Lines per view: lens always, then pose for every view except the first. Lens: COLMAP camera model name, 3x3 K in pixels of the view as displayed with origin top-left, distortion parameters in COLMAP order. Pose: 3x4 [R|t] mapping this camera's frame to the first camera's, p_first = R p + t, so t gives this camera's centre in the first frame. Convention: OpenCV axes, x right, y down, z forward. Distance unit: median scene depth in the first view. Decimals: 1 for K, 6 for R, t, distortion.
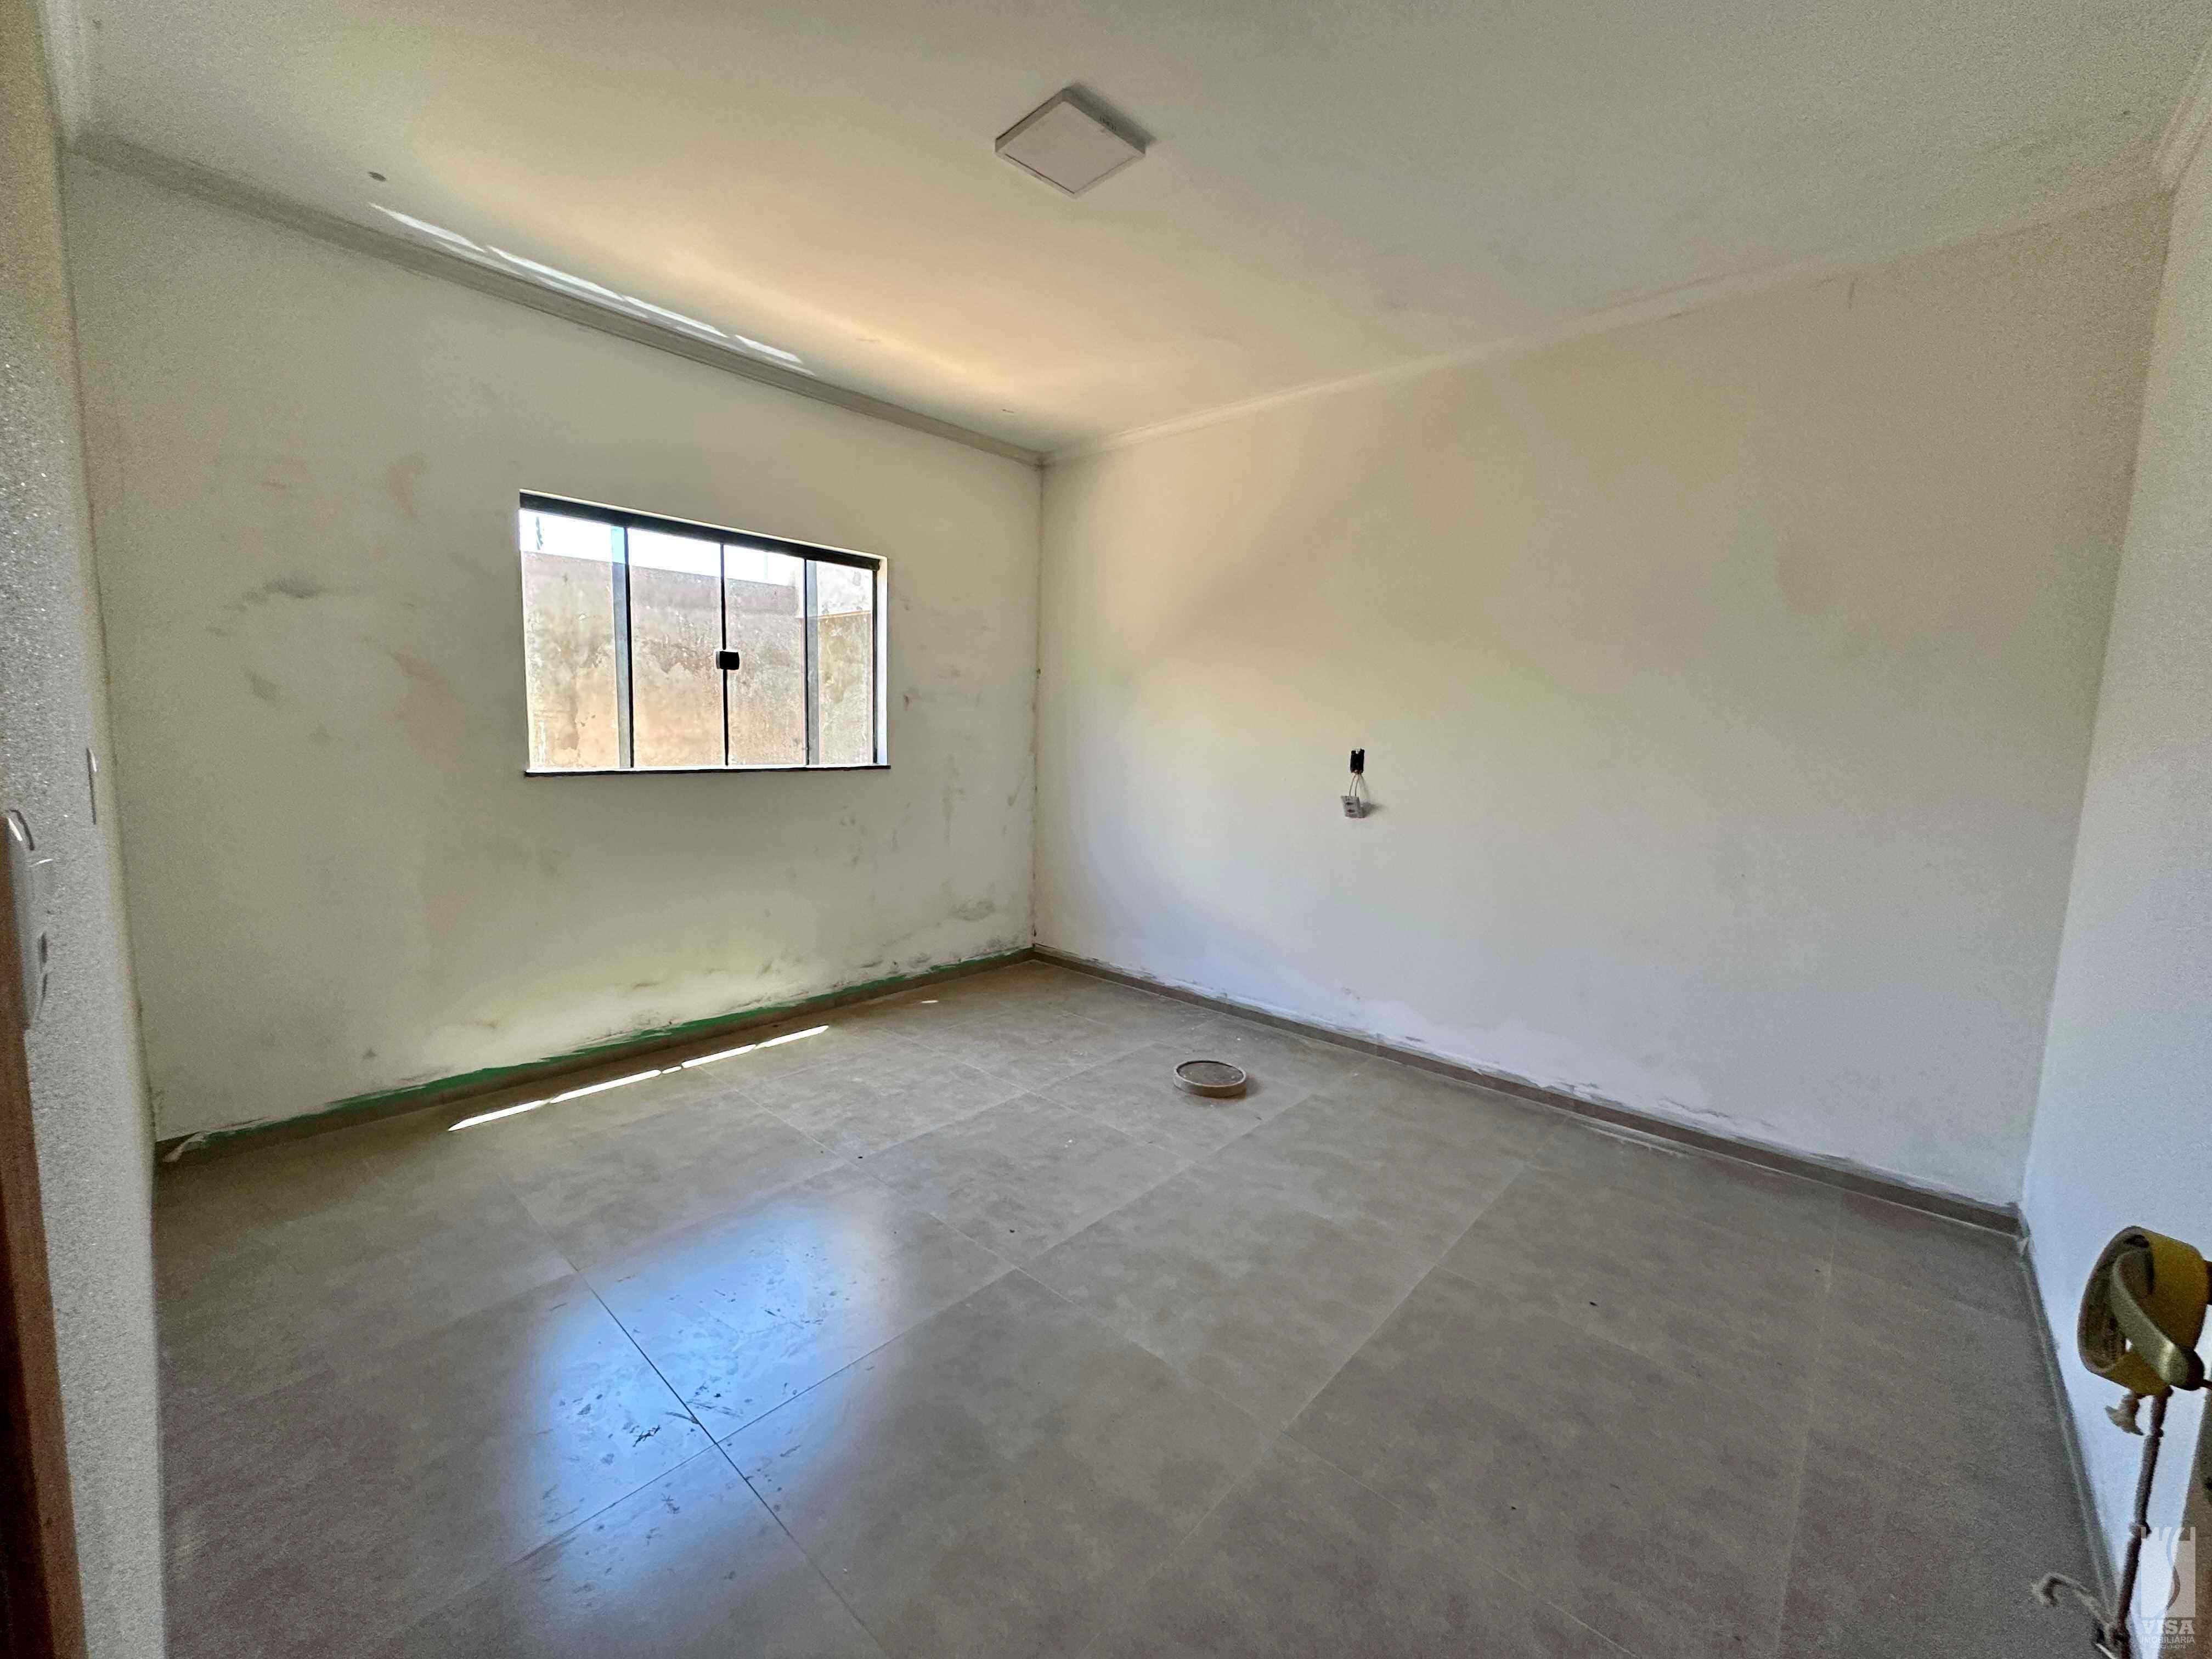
lens RADIAL K [[885.1, 0, 1106.0], [0, 885.1, 829.5], [0, 0, 1]] dist [0.010359, -0.000114]
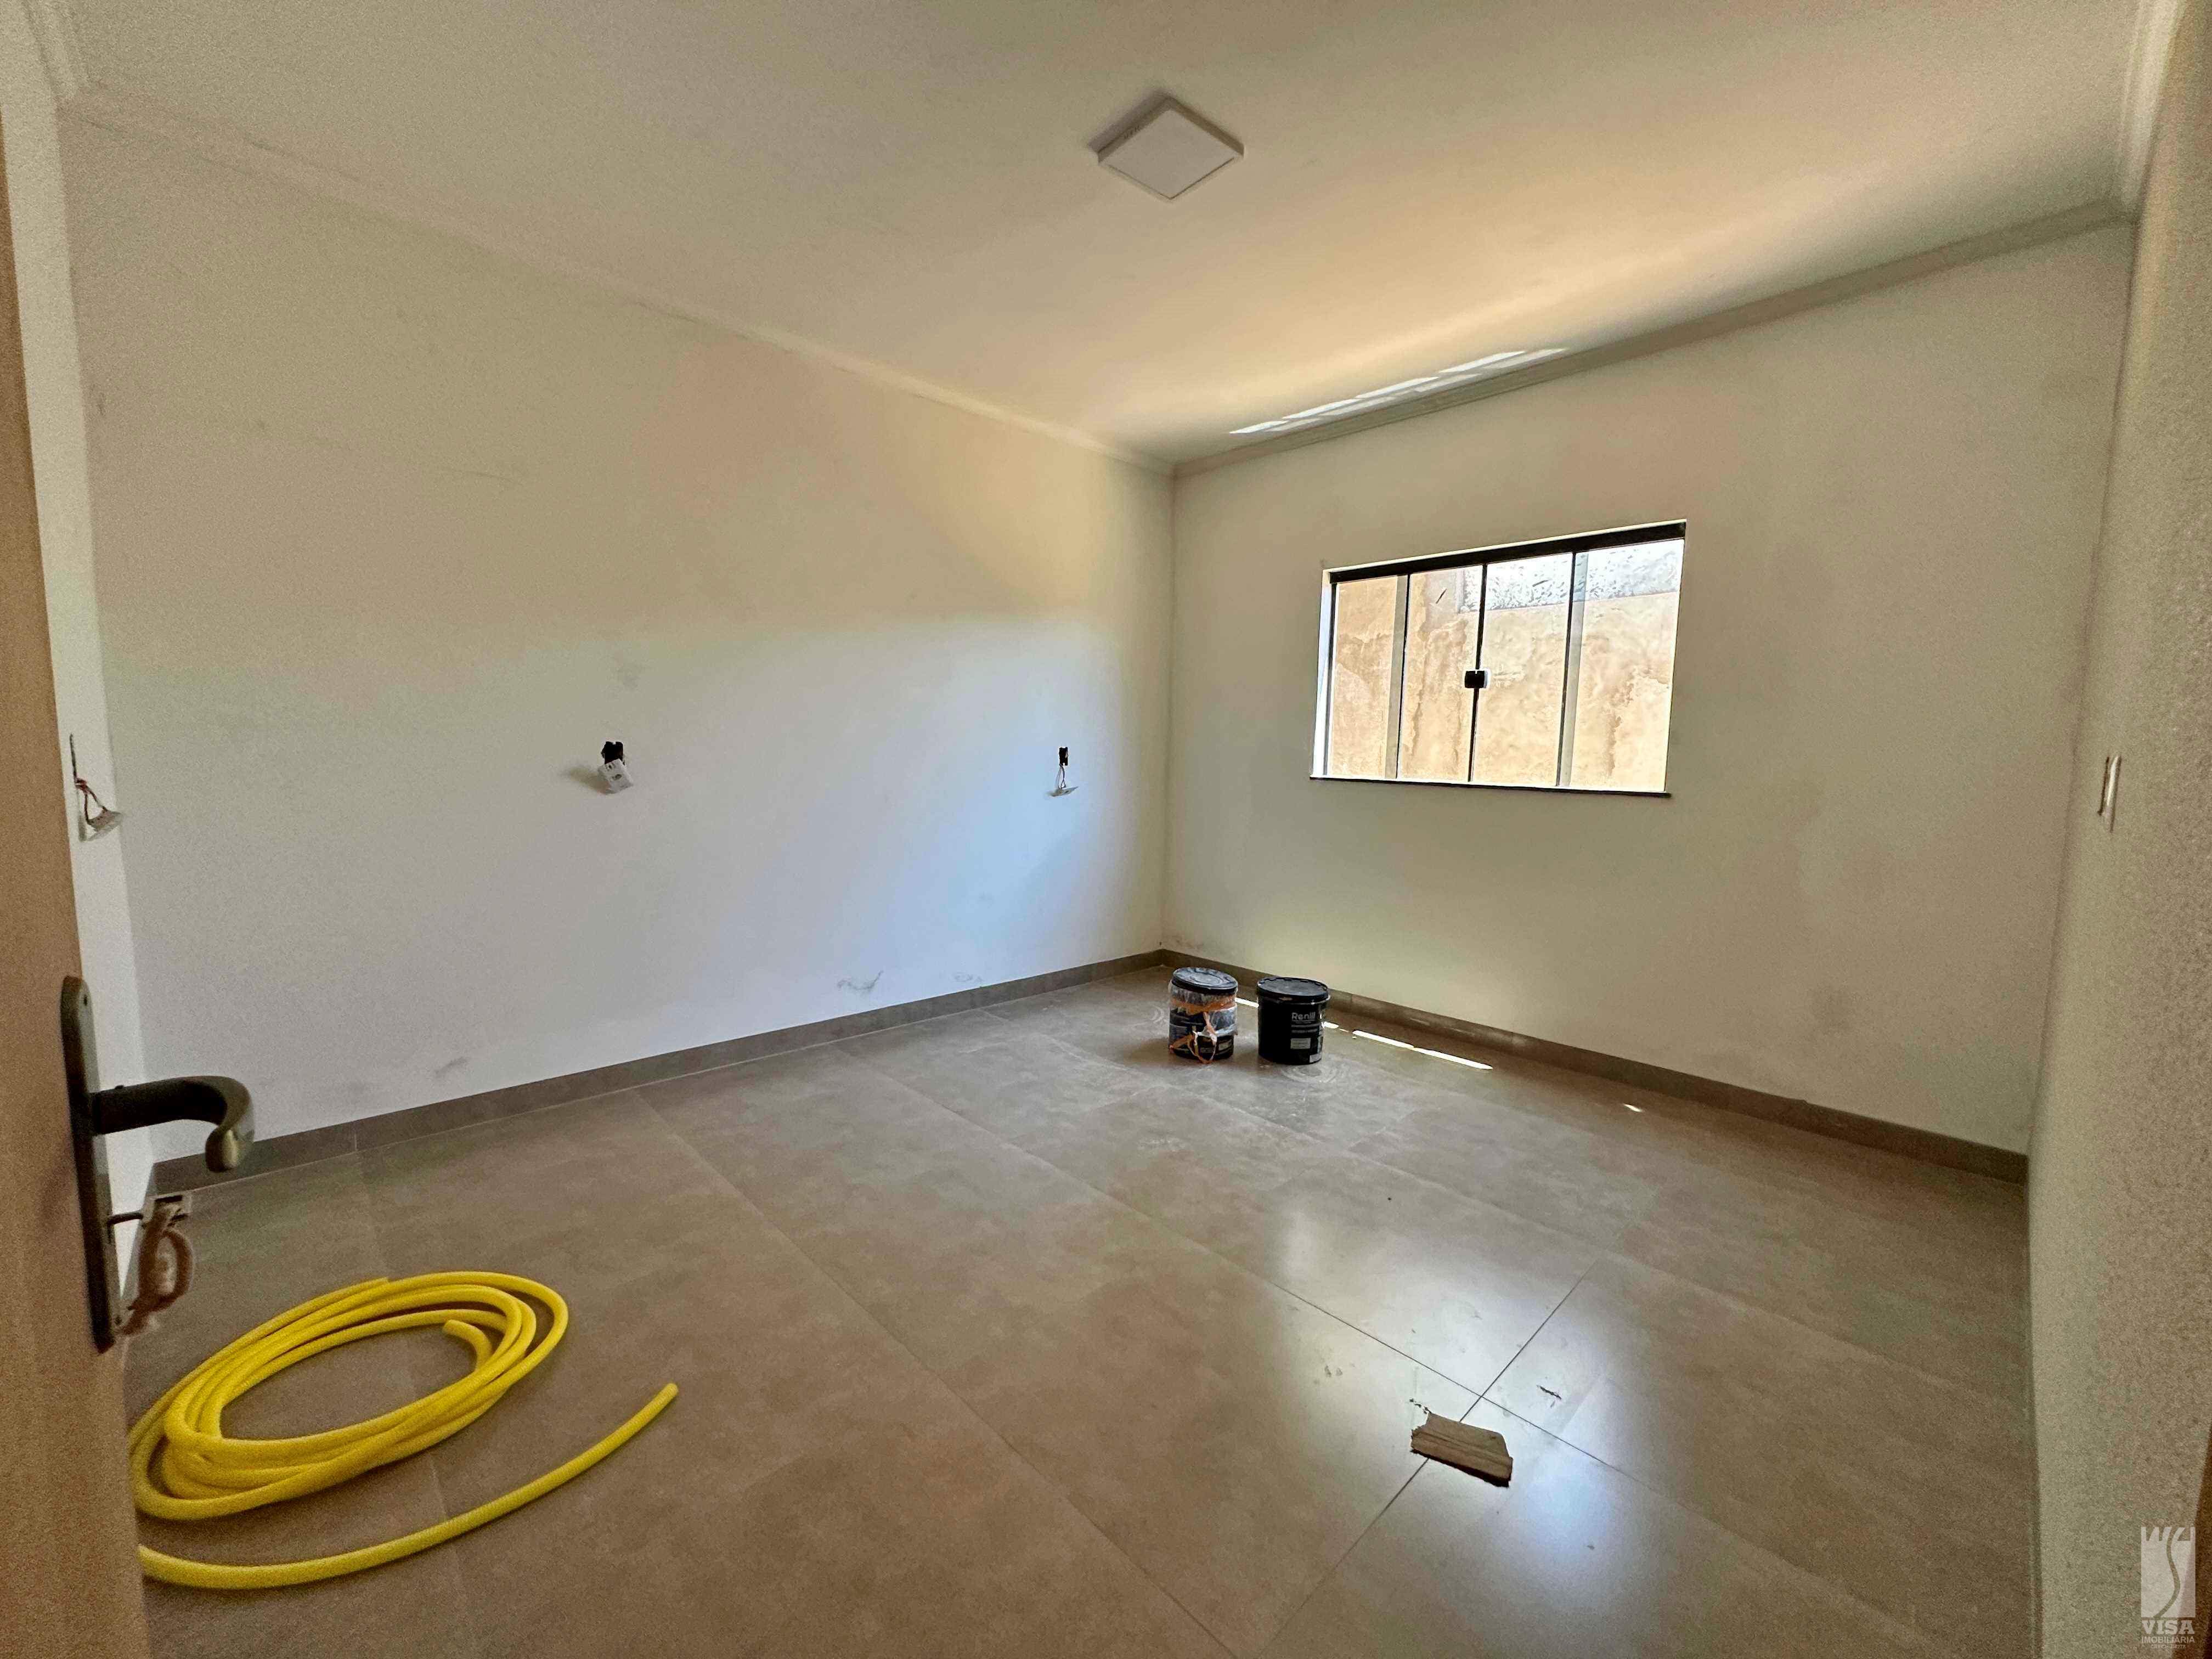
lens RADIAL K [[869.6, 0, 1109.0], [0, 869.6, 838.5], [0, 0, 1]] dist [0.010202, -0.000001]
pose [[-0.056953, 0.093582, -0.993981, 0.259226], [-0.122717, 0.987391, 0.099993, -0.023800], [0.990806, 0.127673, -0.044751, 0.273657]]
